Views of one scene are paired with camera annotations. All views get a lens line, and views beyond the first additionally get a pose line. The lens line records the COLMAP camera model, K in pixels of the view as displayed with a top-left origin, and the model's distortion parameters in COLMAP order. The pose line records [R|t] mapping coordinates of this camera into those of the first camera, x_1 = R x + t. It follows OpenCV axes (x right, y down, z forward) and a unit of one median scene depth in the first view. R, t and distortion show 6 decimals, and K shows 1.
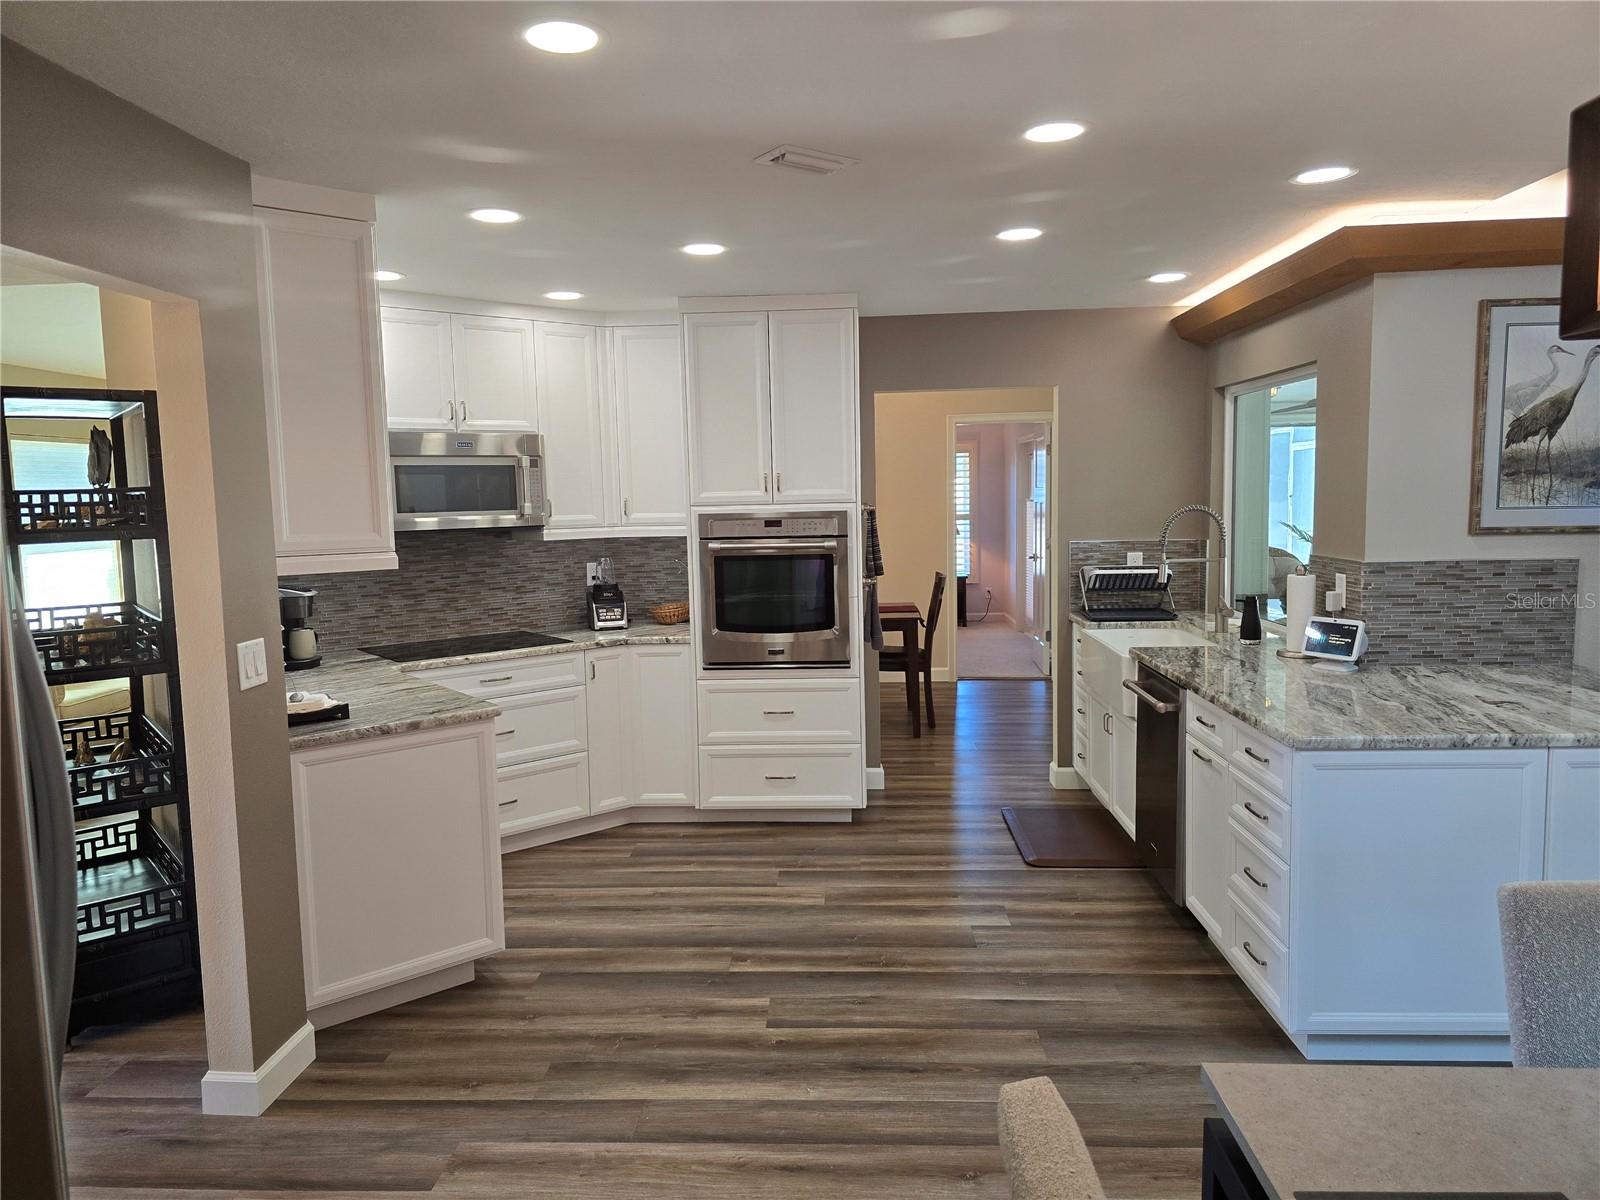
lens RADIAL K [[1079.6, 0, 792.1], [0, 1079.6, 590.3], [0, 0, 1]] dist [0.033255, -0.018494]
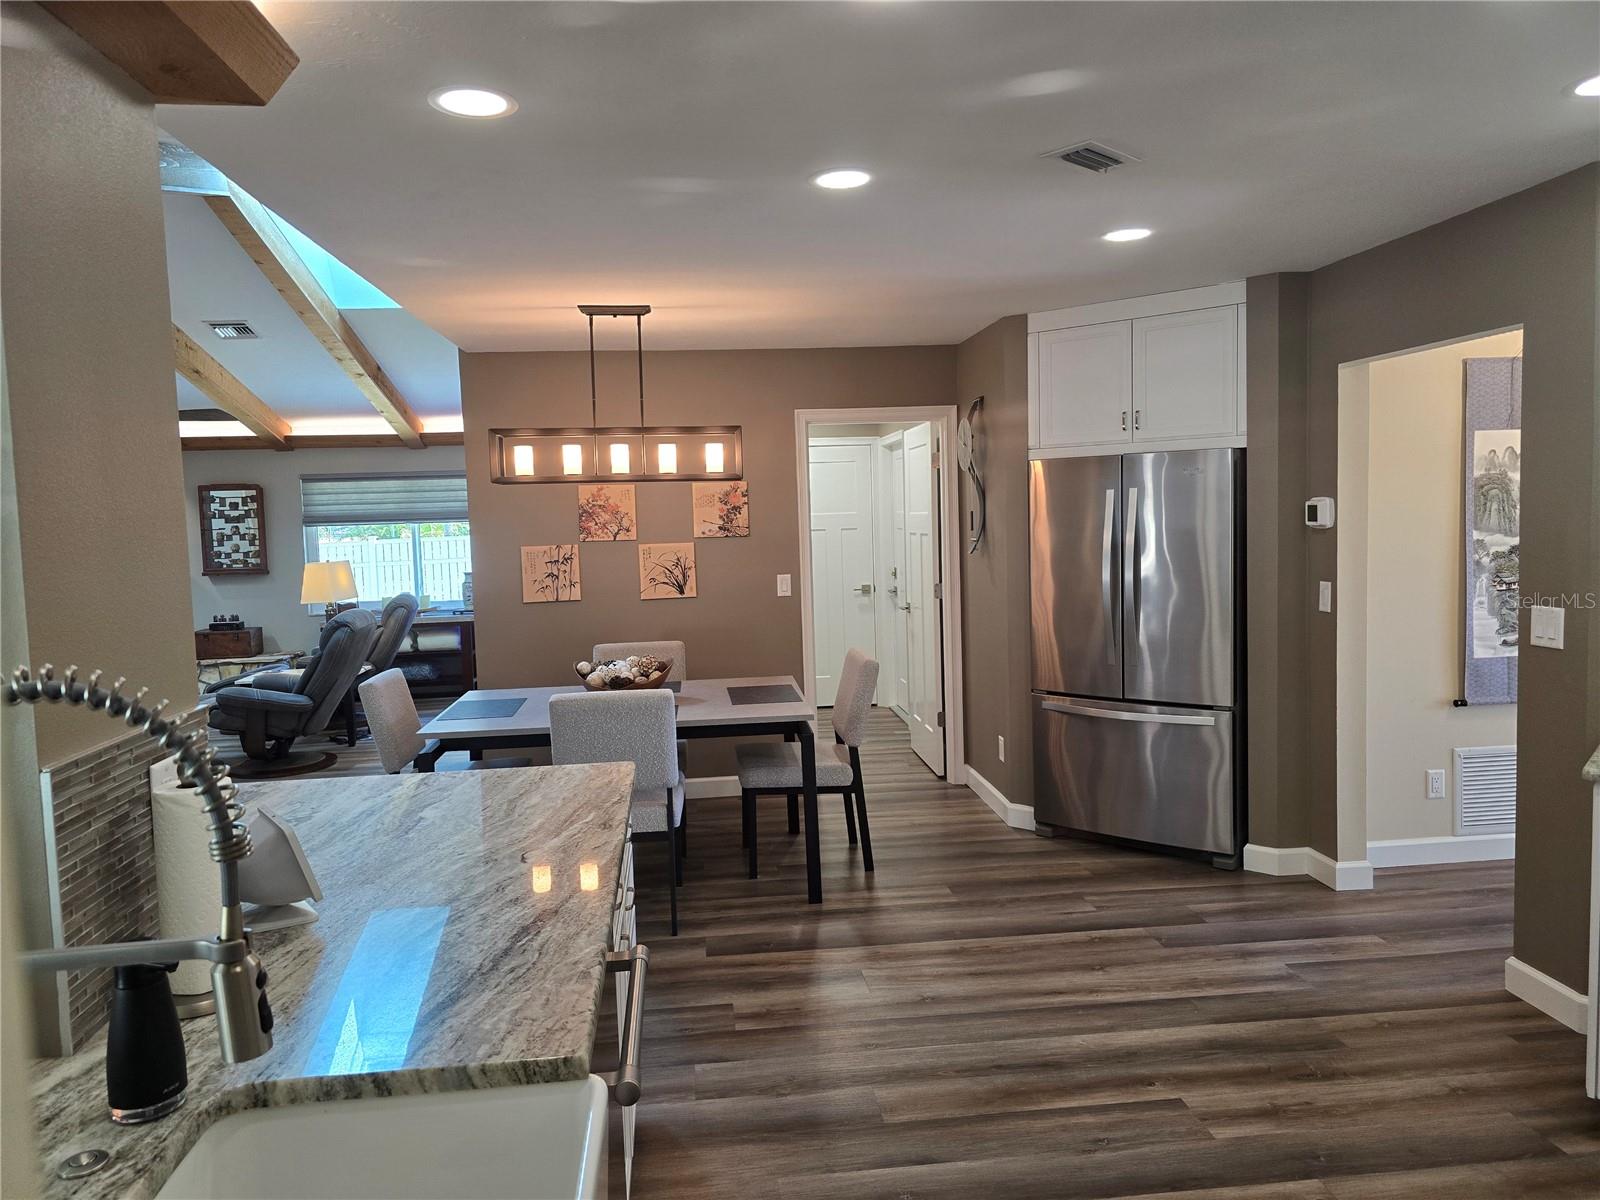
lens RADIAL K [[1079.6, 0, 797.9], [0, 1079.6, 591.3], [0, 0, 1]] dist [0.033255, -0.018494]
pose [[-0.986369, 0.061681, -0.152549, 0.314466], [0.035128, 0.984646, 0.170989, -0.135322], [0.160753, 0.163300, -0.973392, 1.389303]]
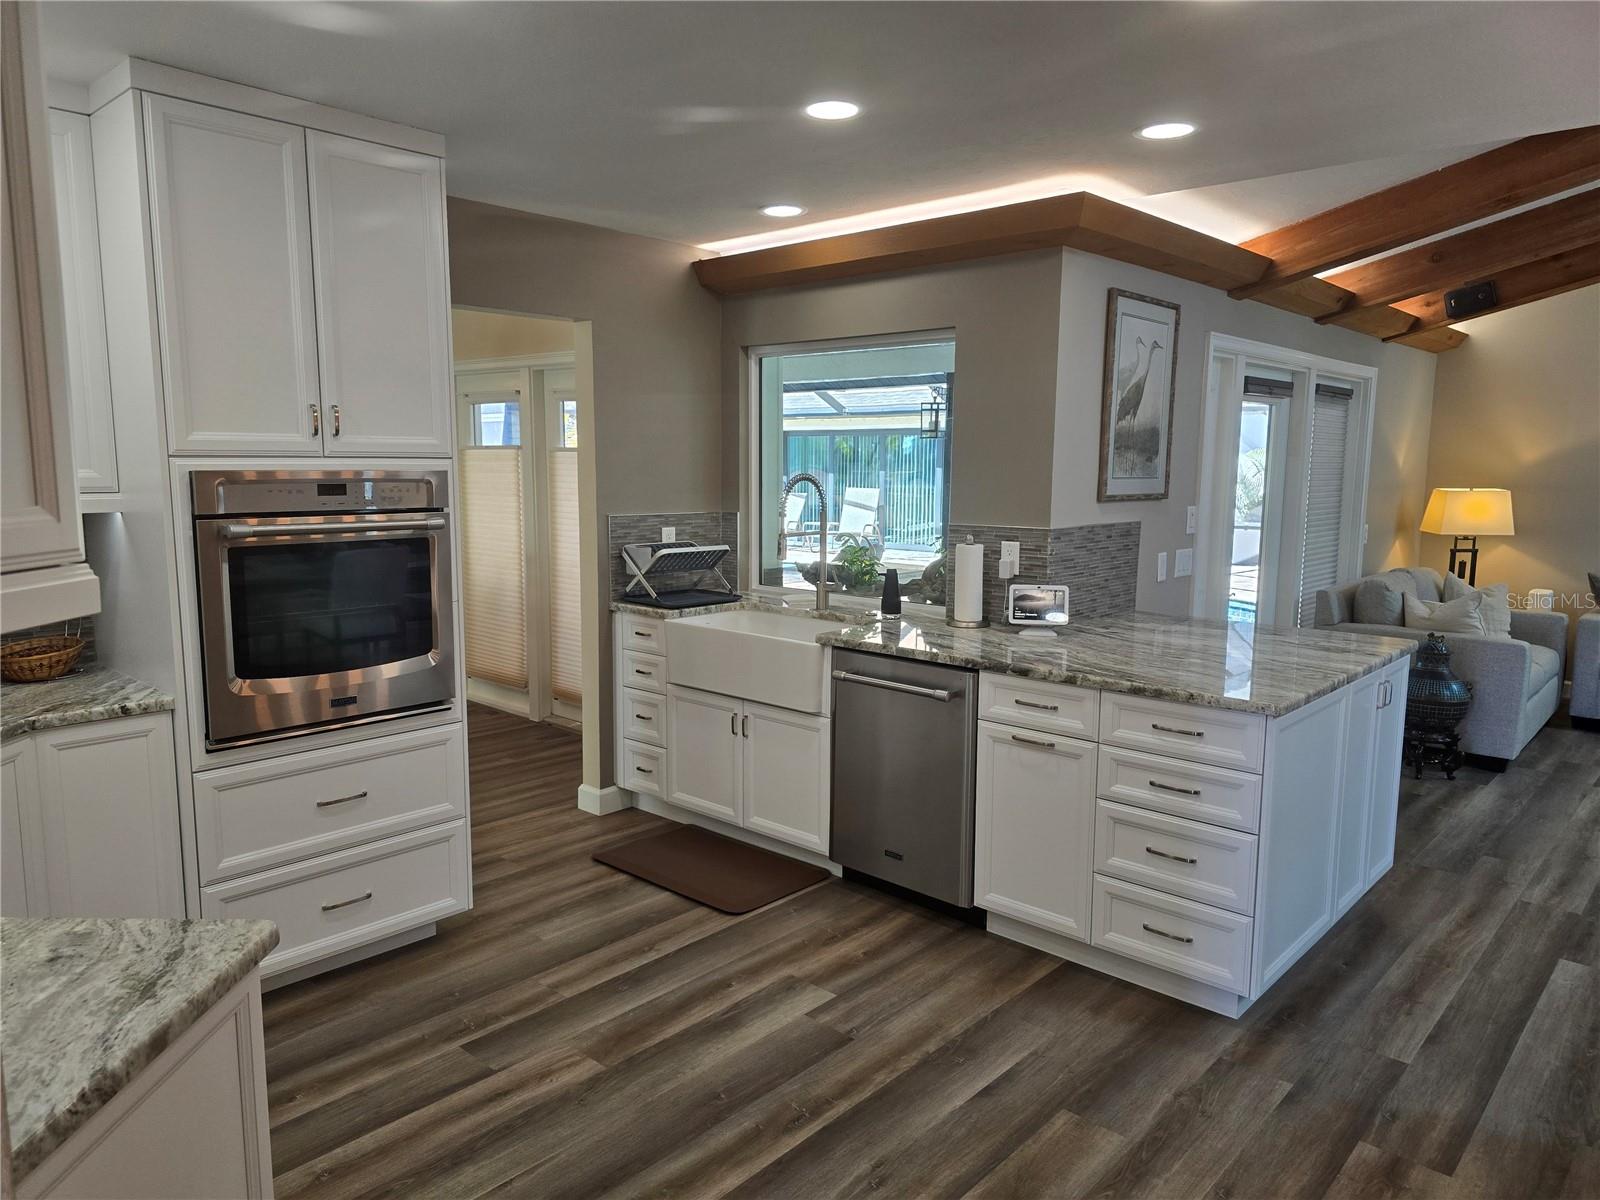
lens RADIAL K [[1079.6, 0, 805.0], [0, 1079.6, 607.6], [0, 0, 1]] dist [0.033255, -0.018494]
pose [[0.627583, -0.079369, 0.774493, -0.391872], [0.050589, 0.996845, 0.061162, -0.024204], [-0.776904, 0.000797, 0.629618, 0.497347]]
